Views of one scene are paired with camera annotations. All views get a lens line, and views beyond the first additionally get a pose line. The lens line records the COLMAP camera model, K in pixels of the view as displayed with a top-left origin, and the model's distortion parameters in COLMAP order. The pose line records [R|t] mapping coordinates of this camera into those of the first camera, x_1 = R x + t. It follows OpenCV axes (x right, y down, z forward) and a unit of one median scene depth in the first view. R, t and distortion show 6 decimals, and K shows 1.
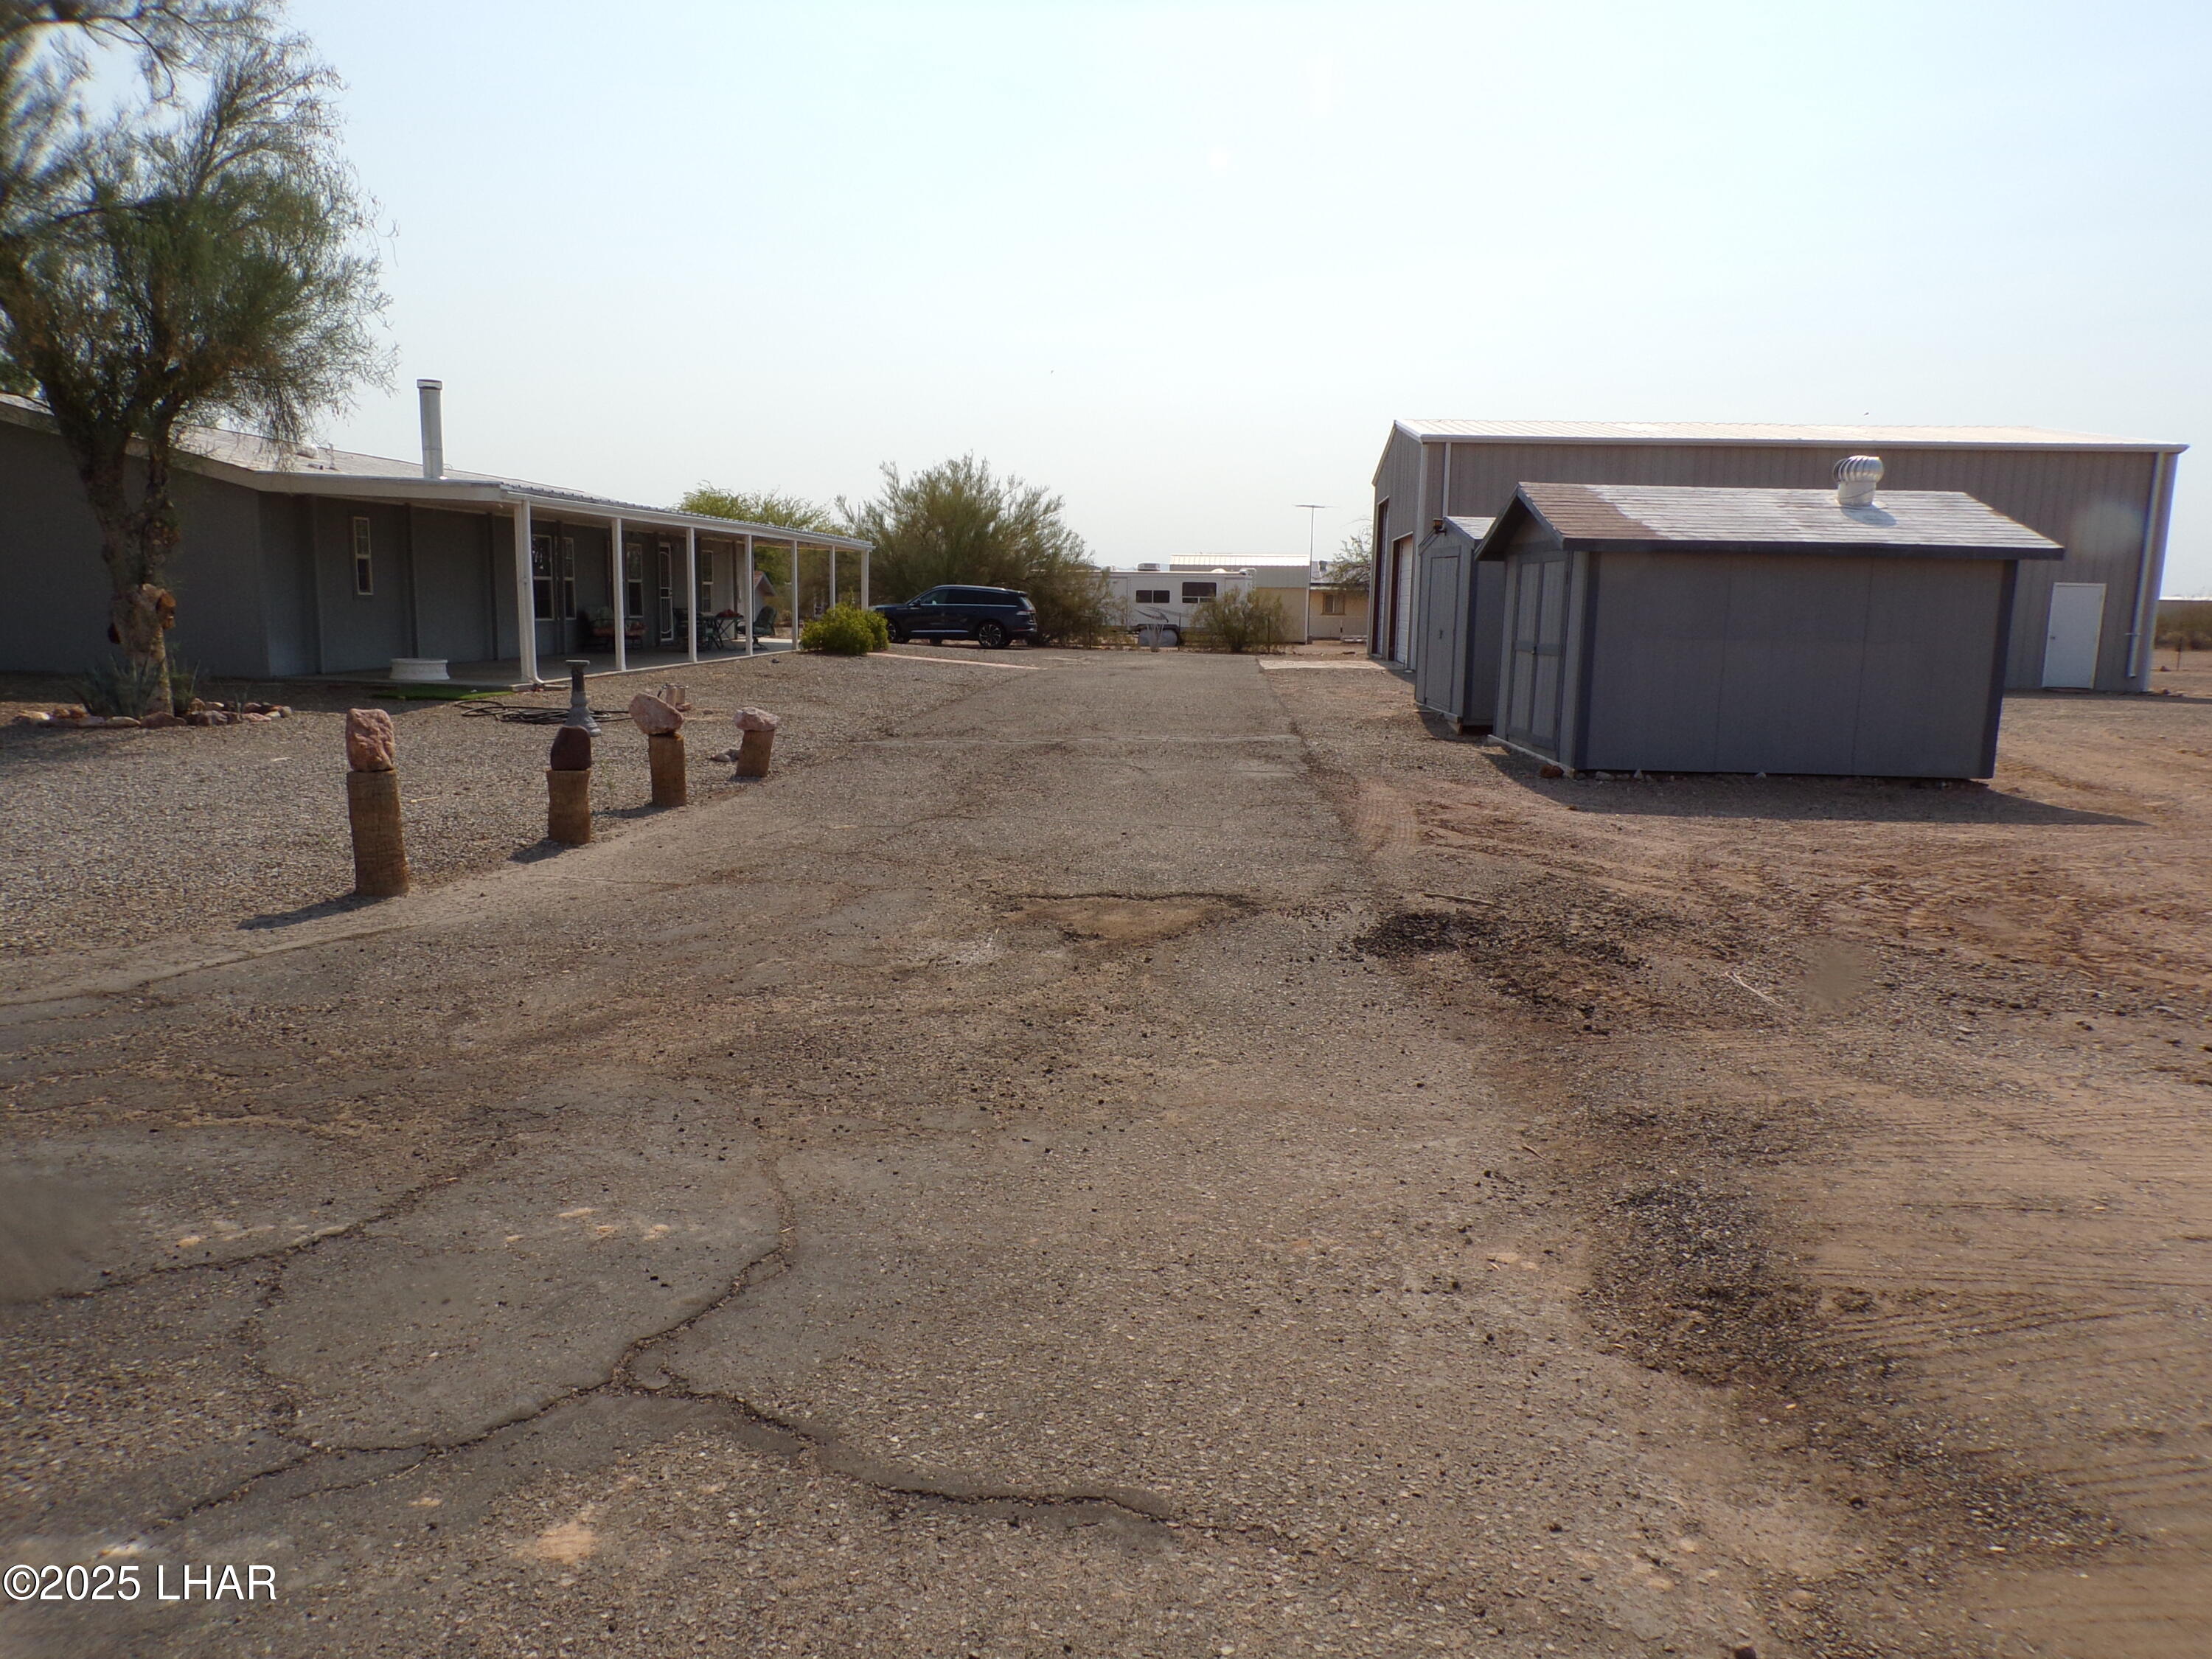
lens RADIAL K [[1495.8, 0, 1101.6], [0, 1495.8, 828.8], [0, 0, 1]] dist [0.001057, 0.003558]
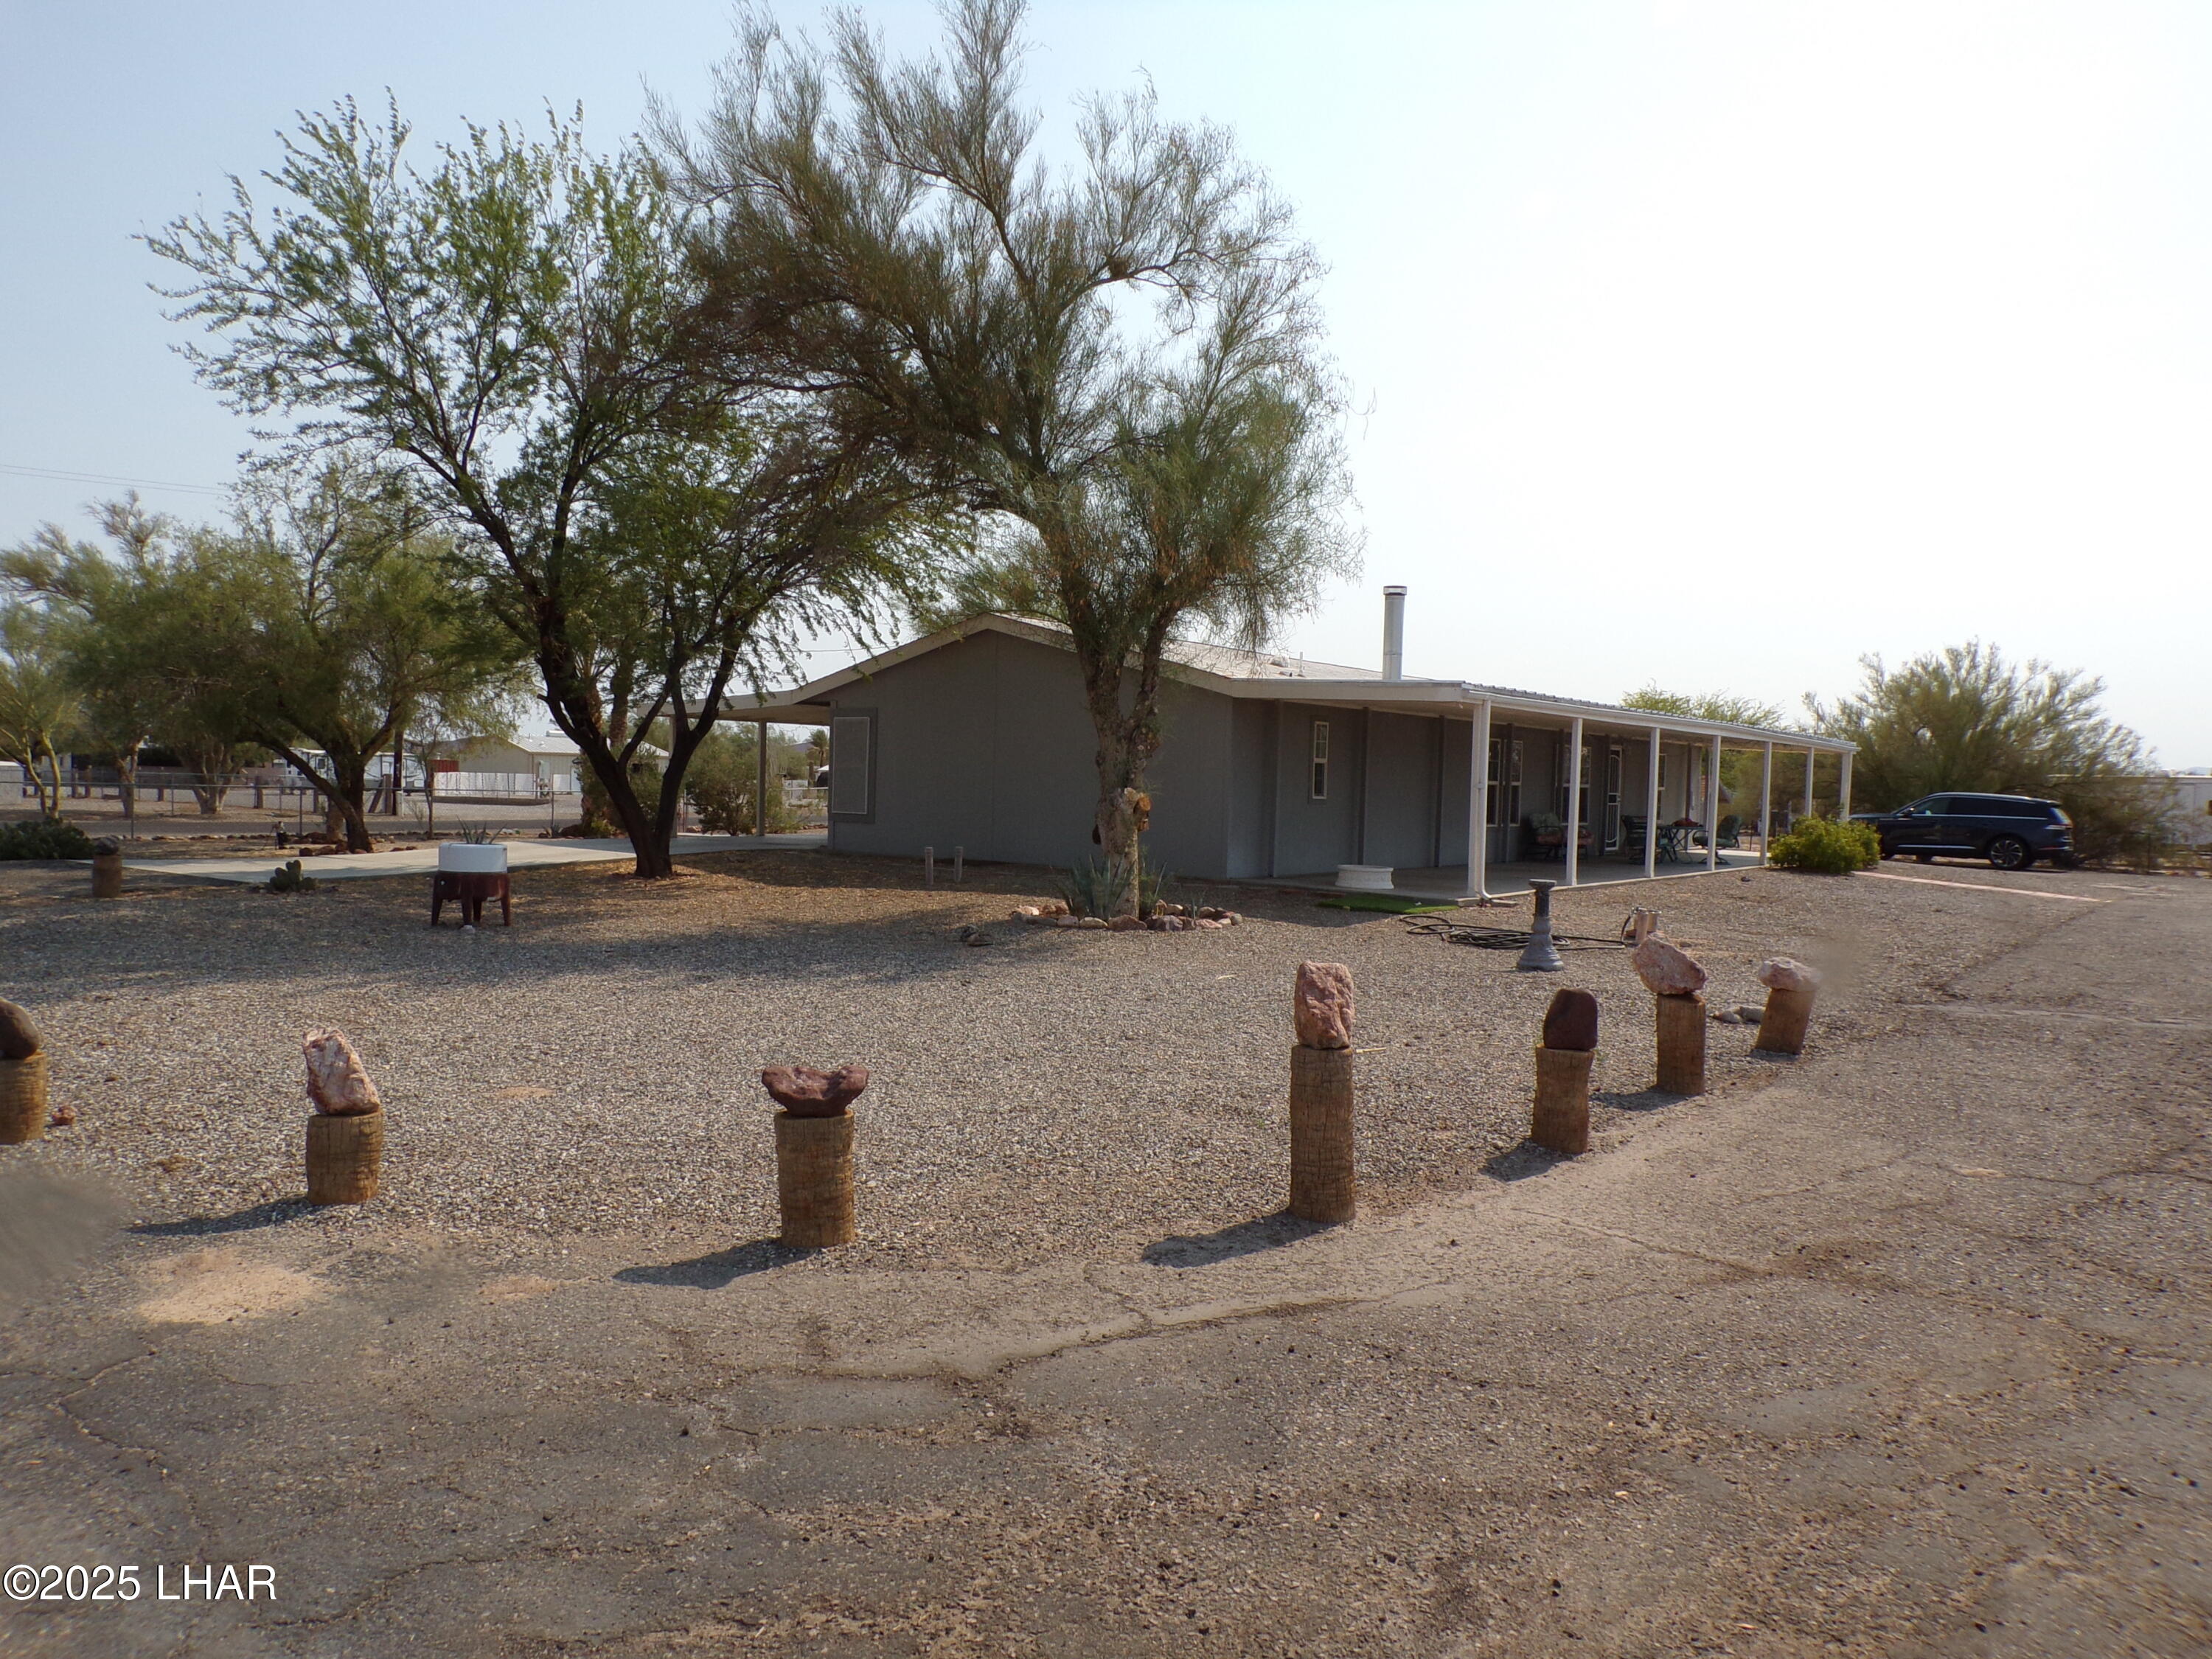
lens RADIAL K [[1495.8, 0, 1101.6], [0, 1495.8, 828.8], [0, 0, 1]] dist [0.001057, 0.003558]
pose [[0.828921, 0.022510, -0.558912, -0.077509], [-0.097137, 0.989801, -0.104200, -0.026288], [0.550866, 0.140665, 0.822654, 0.146708]]
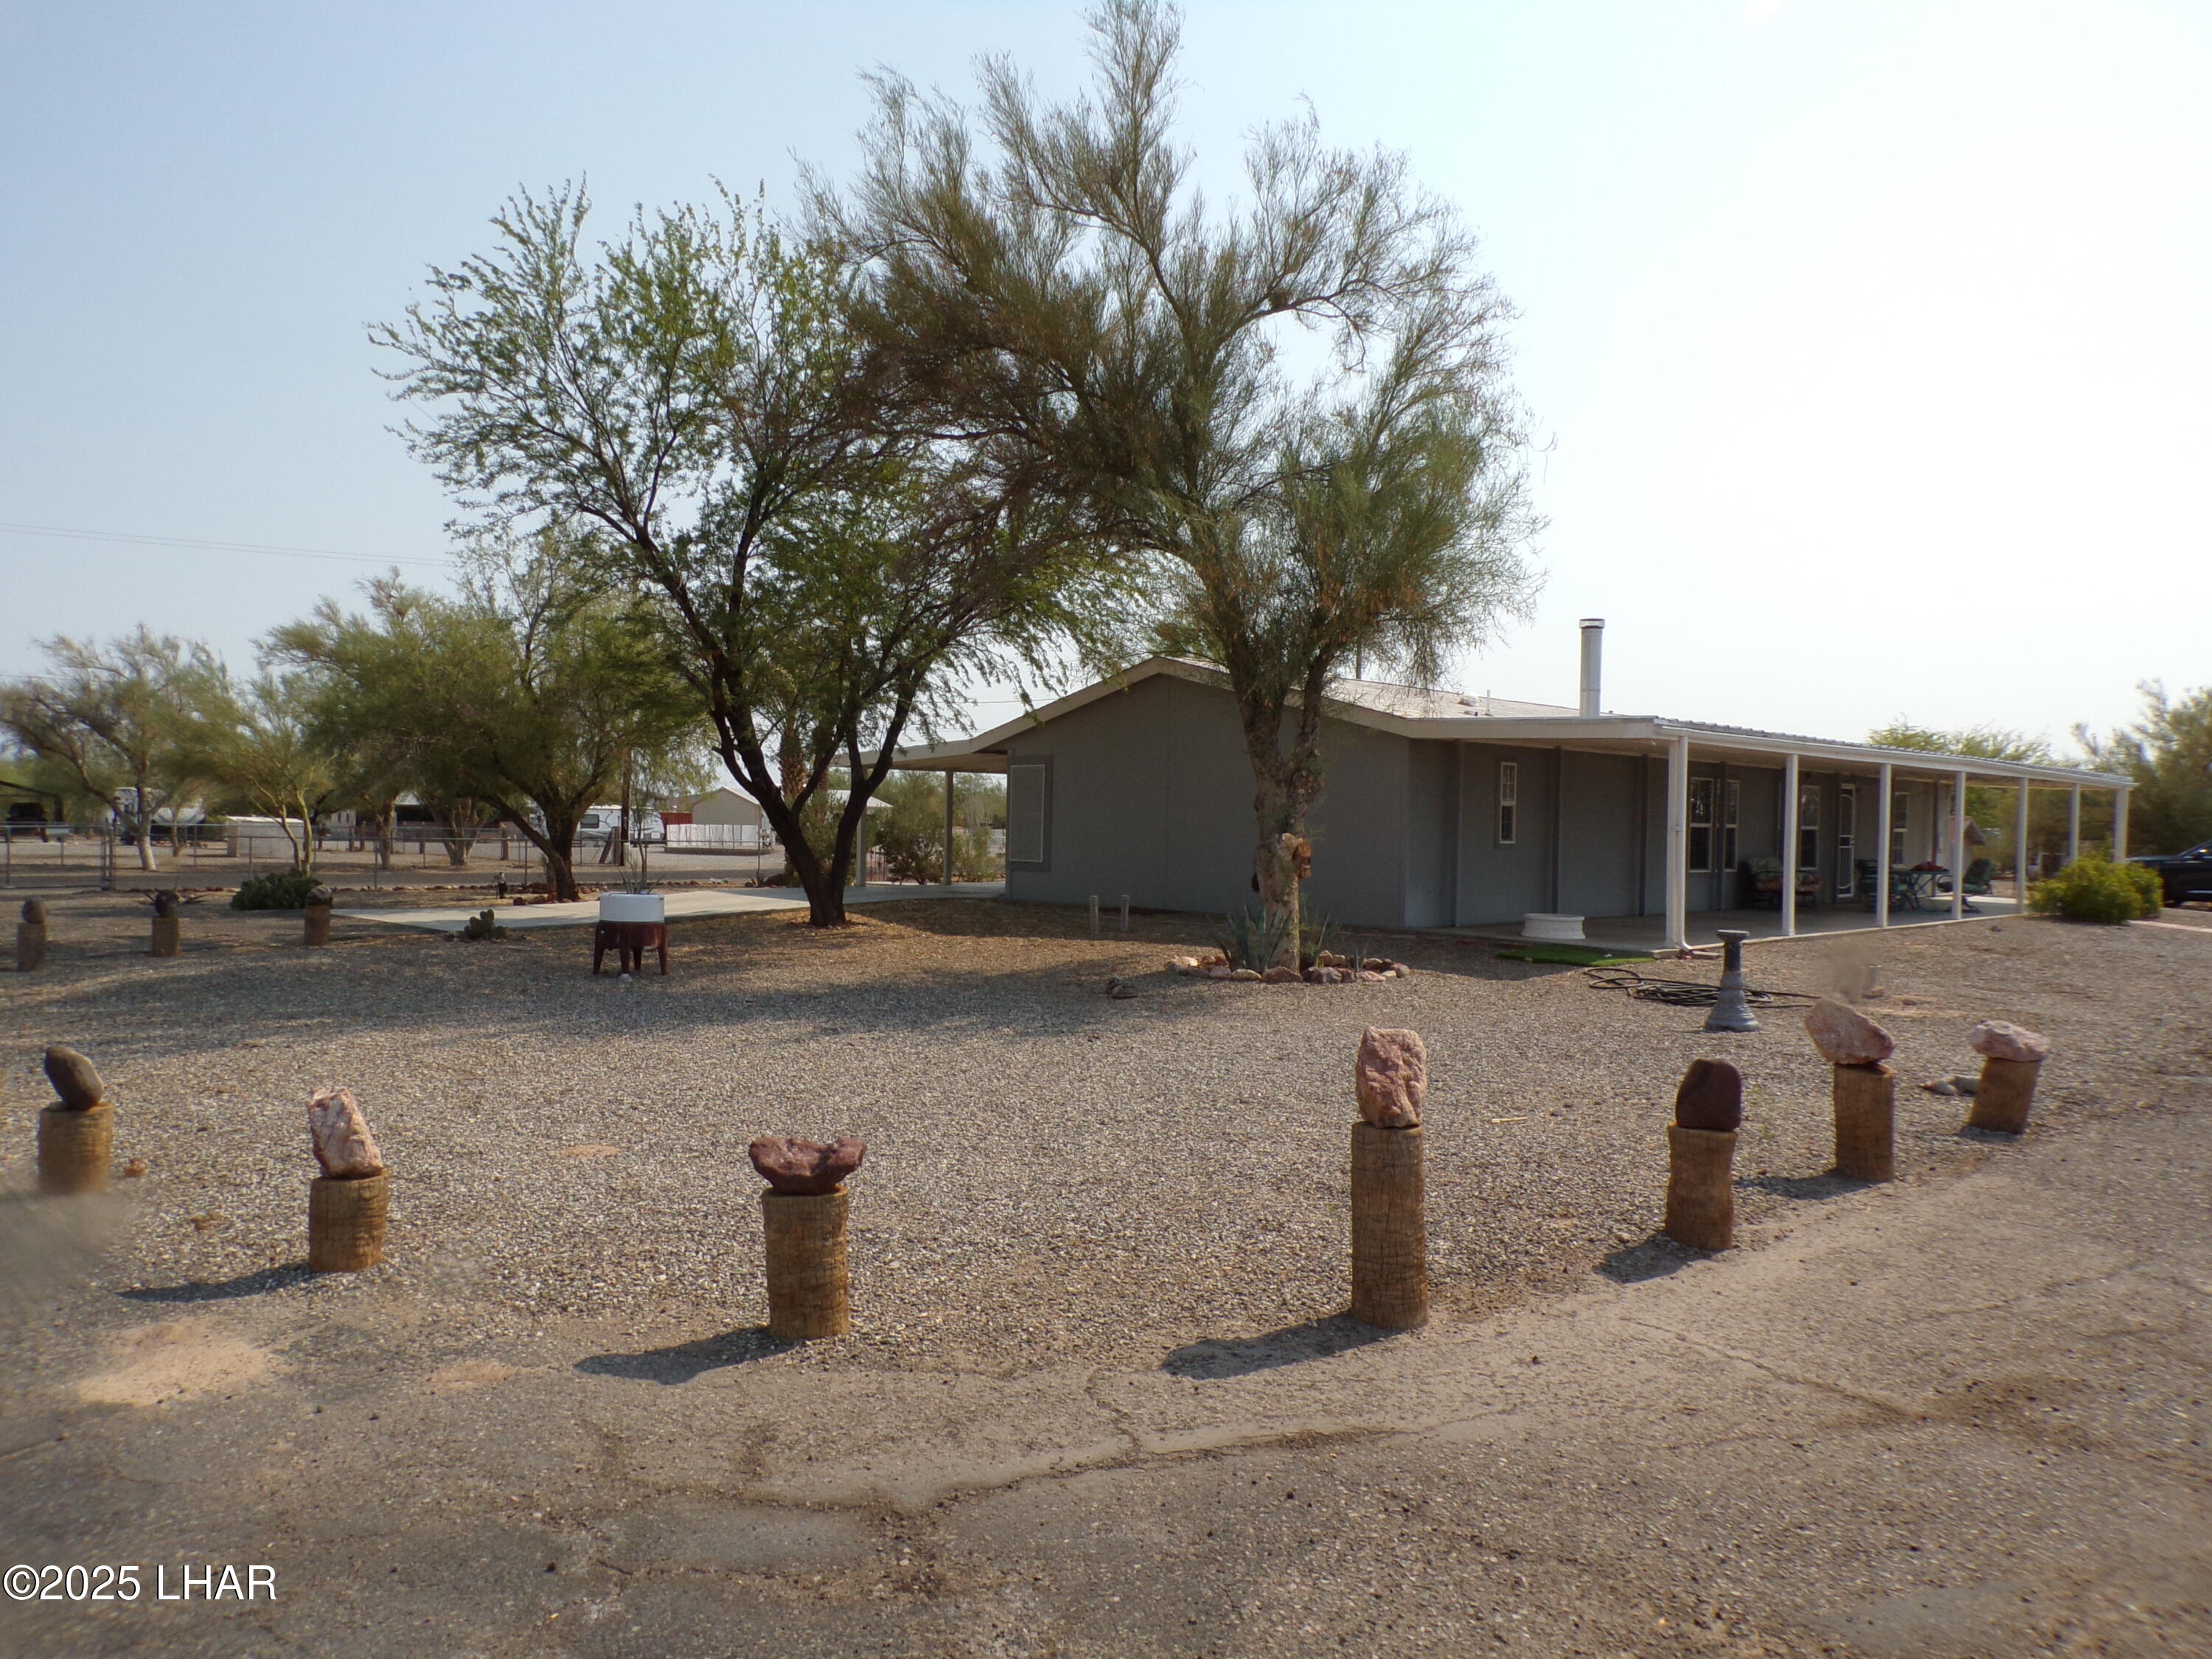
lens RADIAL K [[1496.9, 0, 1106.0], [0, 1496.9, 829.5], [0, 0, 1]] dist [0.001266, 0.006906]
pose [[0.741913, -0.001639, -0.670494, -0.066448], [-0.106832, 0.986933, -0.120624, -0.033588], [0.661930, 0.161123, 0.732044, 0.195401]]
